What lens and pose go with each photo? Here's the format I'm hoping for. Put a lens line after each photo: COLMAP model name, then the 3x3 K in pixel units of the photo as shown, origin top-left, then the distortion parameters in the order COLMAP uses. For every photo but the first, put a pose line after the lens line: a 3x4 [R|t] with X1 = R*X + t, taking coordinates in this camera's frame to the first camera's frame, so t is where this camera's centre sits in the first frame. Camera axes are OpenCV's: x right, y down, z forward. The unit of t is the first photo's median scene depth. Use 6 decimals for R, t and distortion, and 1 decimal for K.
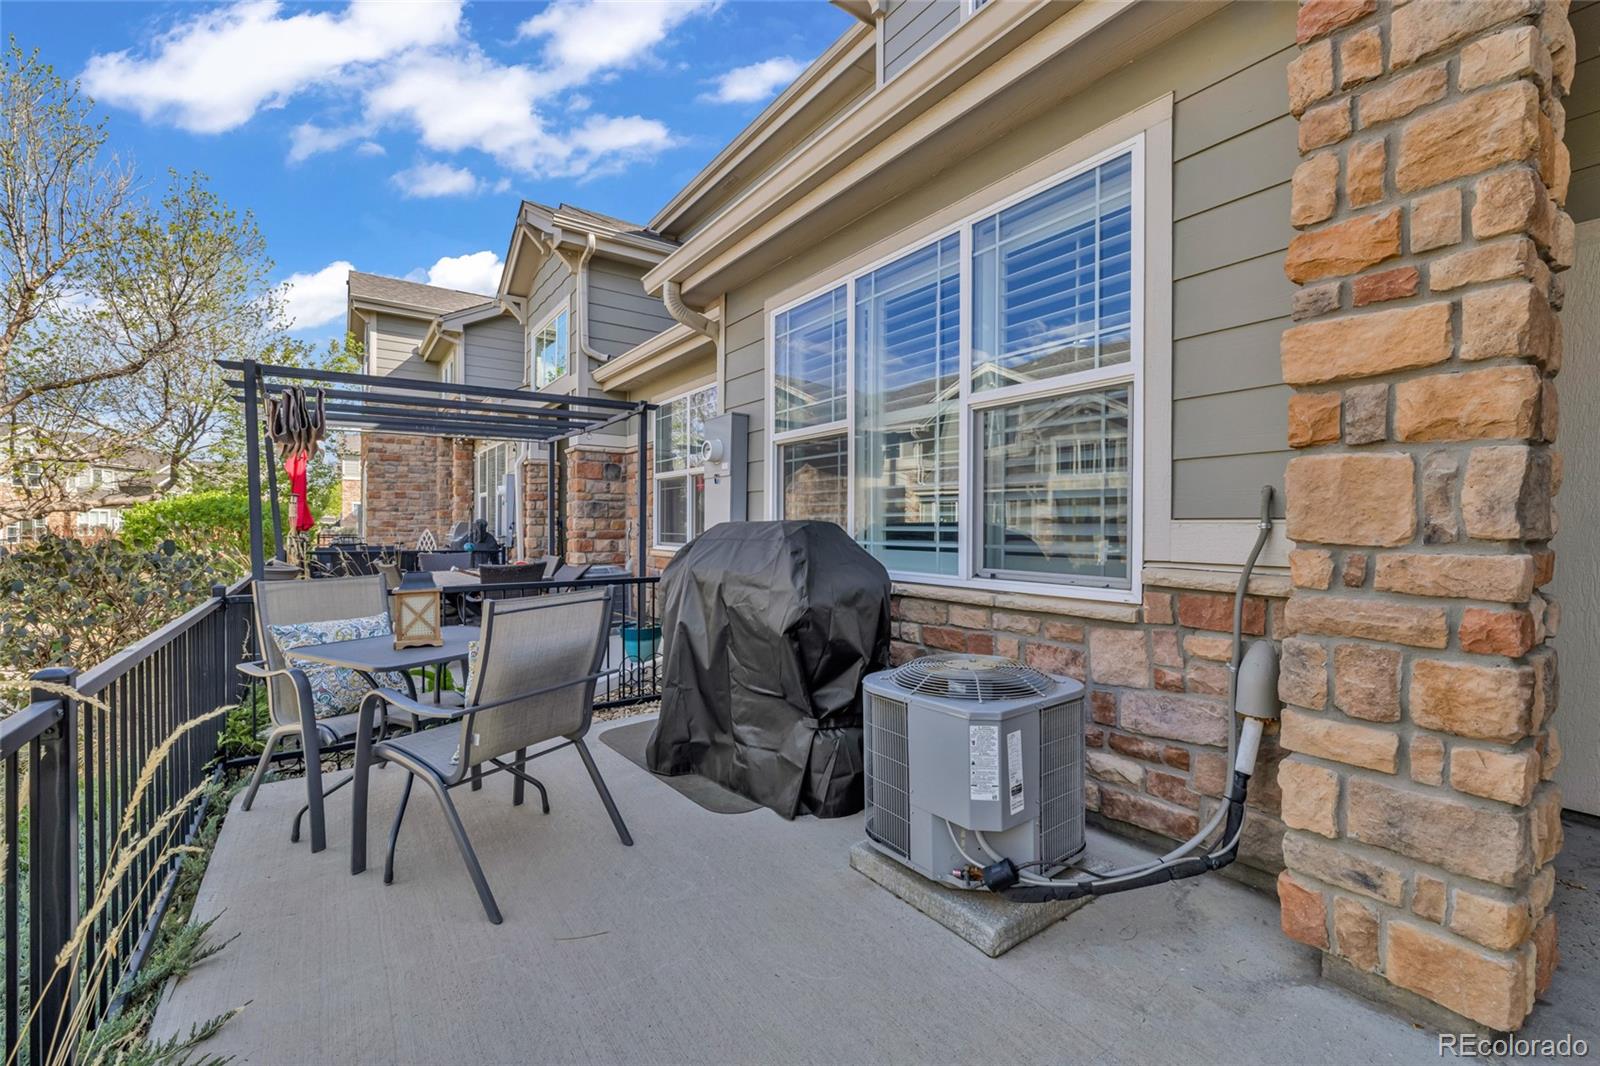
lens RADIAL K [[682.3, 0, 804.5], [0, 682.3, 536.7], [0, 0, 1]] dist [0.000814, 0.000160]
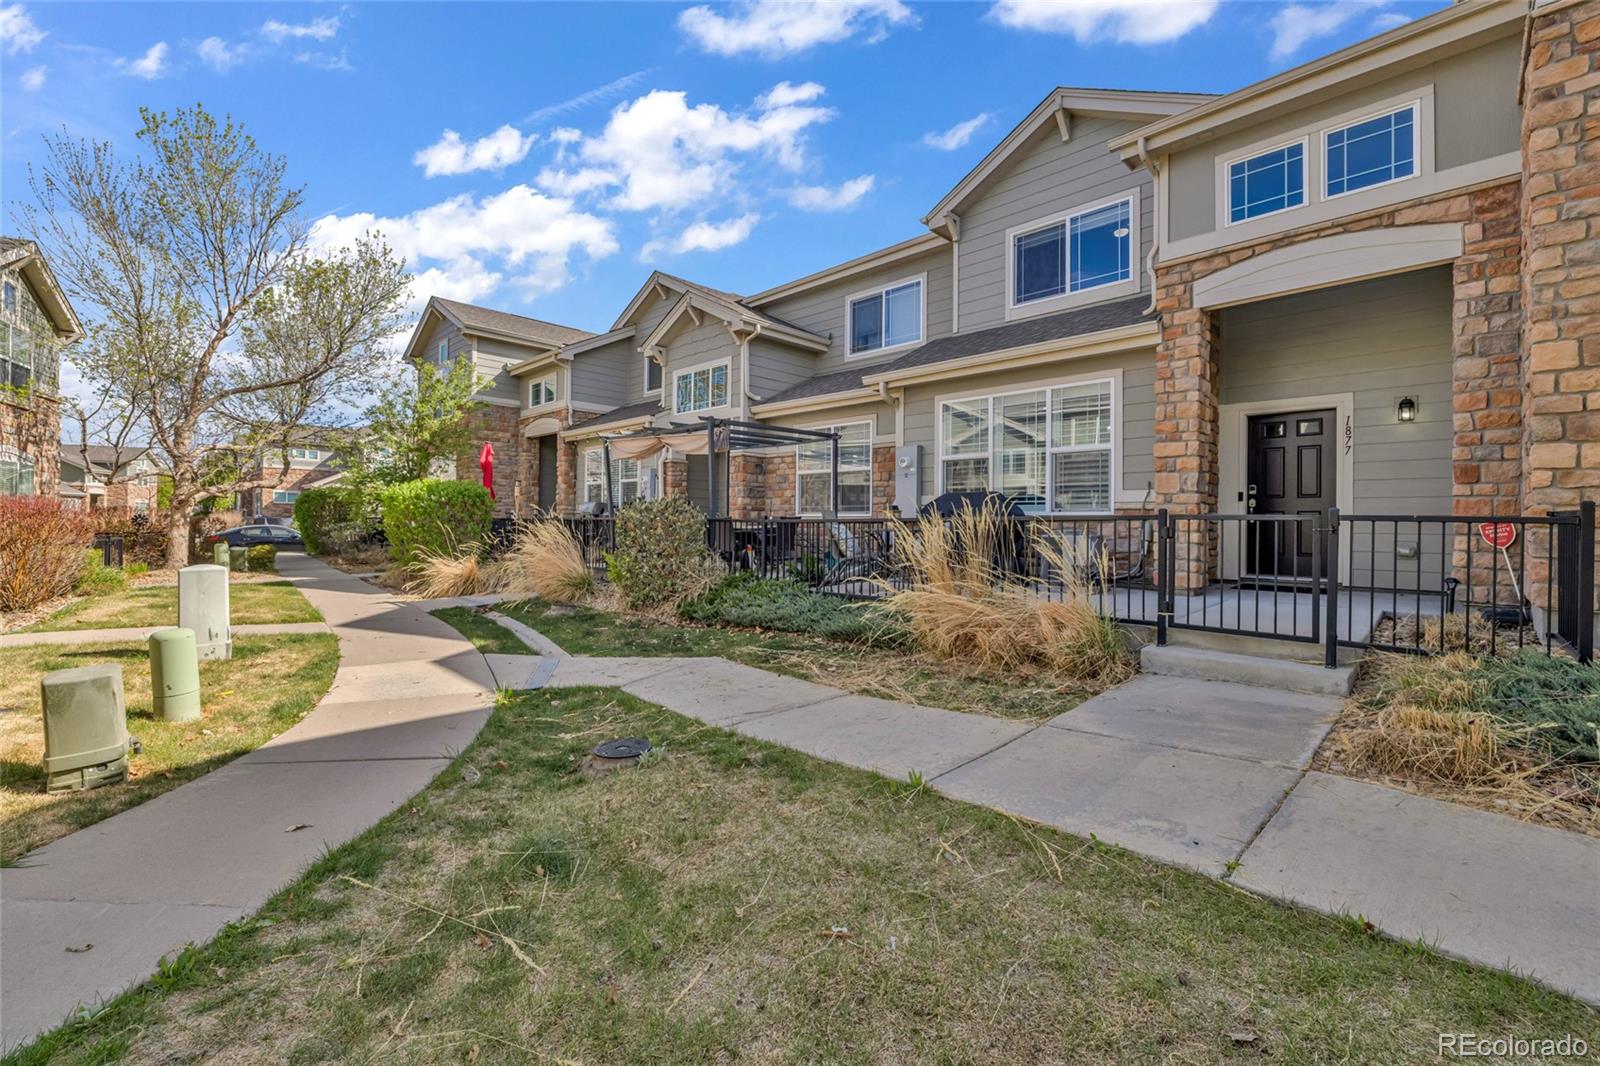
lens RADIAL K [[682.3, 0, 796.5], [0, 682.3, 525.9], [0, 0, 1]] dist [0.000814, 0.000160]
pose [[0.986077, 0.004341, 0.166231, -1.734266], [-0.002617, 0.999941, -0.010588, 0.205164], [-0.166267, 0.010006, 0.986030, -2.223268]]
